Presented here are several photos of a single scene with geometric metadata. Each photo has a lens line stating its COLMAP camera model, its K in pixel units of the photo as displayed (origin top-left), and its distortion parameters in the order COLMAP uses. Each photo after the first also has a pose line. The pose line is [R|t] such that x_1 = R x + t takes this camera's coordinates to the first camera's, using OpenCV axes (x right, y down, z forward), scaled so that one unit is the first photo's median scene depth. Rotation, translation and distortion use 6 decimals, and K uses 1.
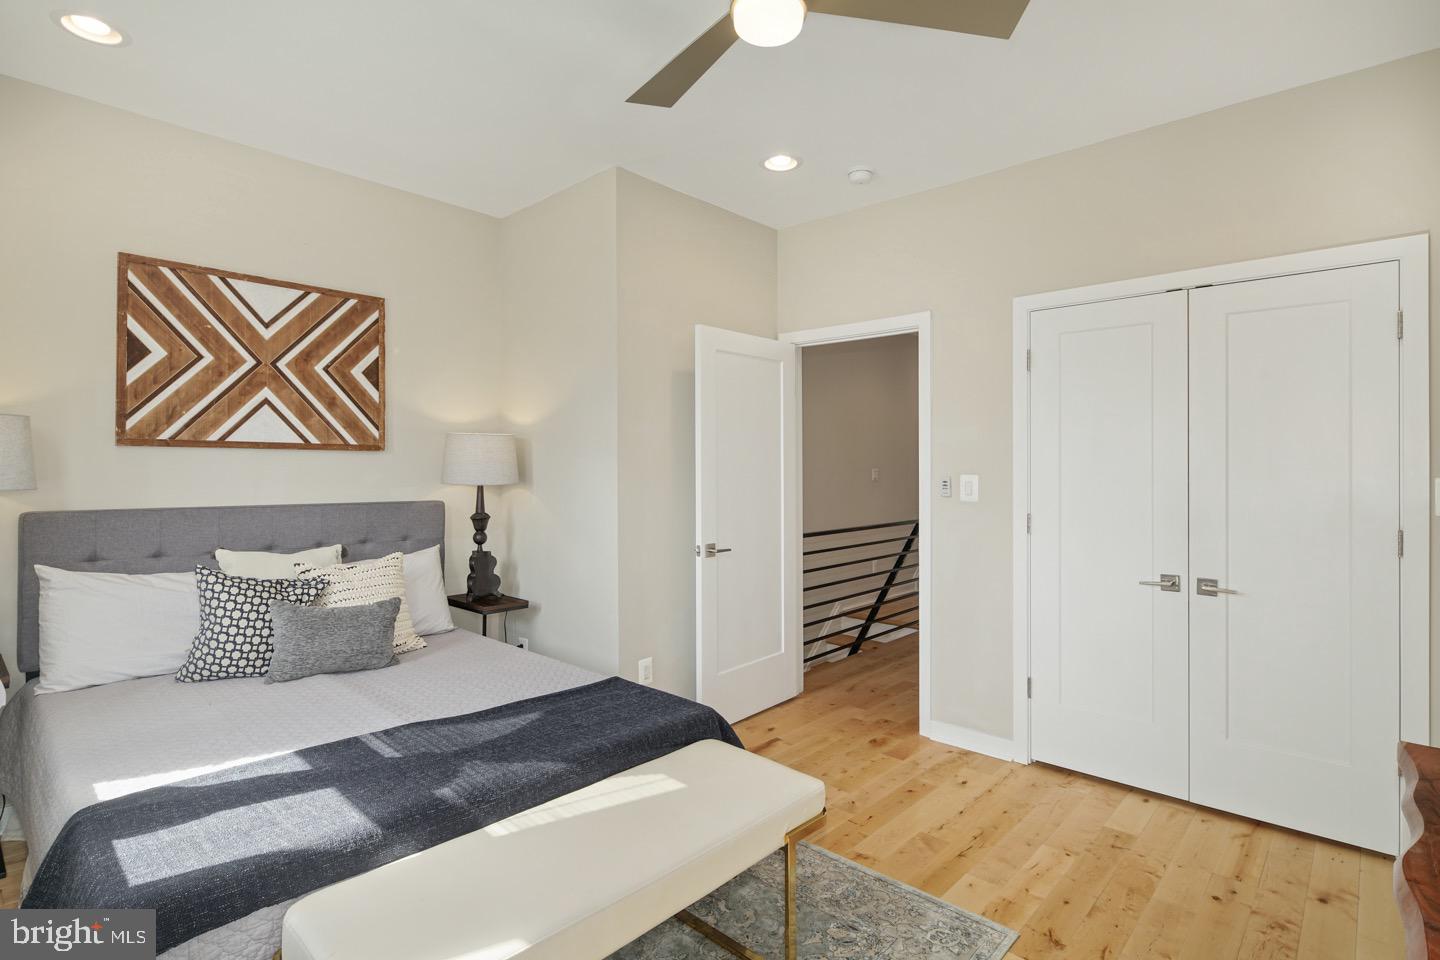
lens RADIAL K [[633.9, 0, 720.0], [0, 633.9, 480.0], [0, 0, 1]] dist [-0.002048, -0.000285]
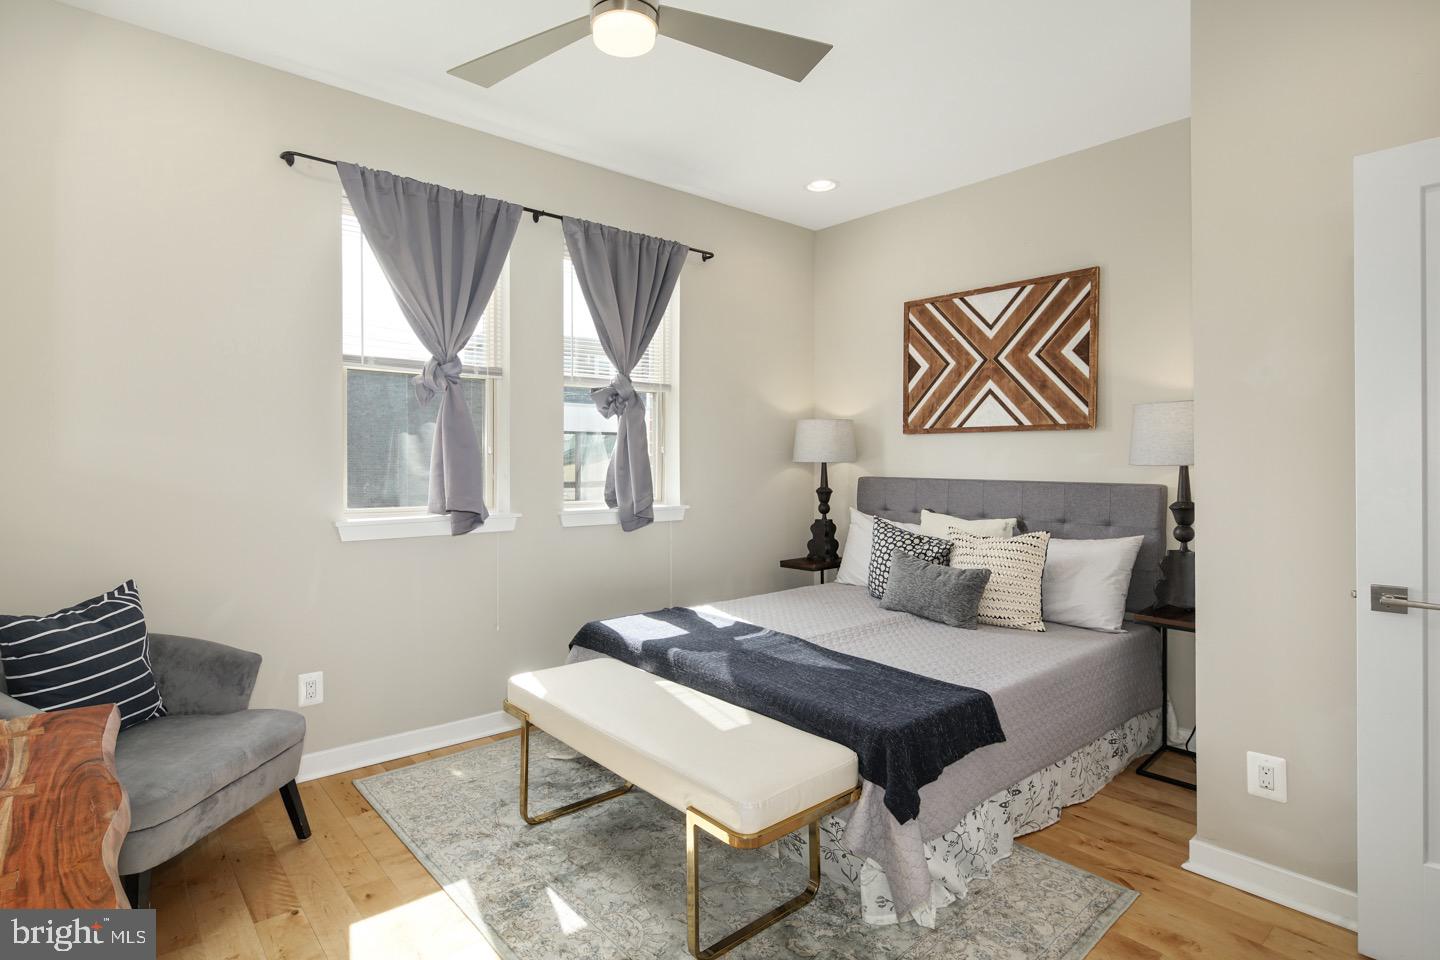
lens RADIAL K [[729.3, 0, 725.9], [0, 729.3, 462.4], [0, 0, 1]] dist [0.000369, -0.000600]
pose [[-0.018561, 0.013469, -0.999737, 0.650281], [-0.003868, 0.999901, 0.013543, -0.009221], [0.999820, 0.004118, -0.018507, 0.534322]]
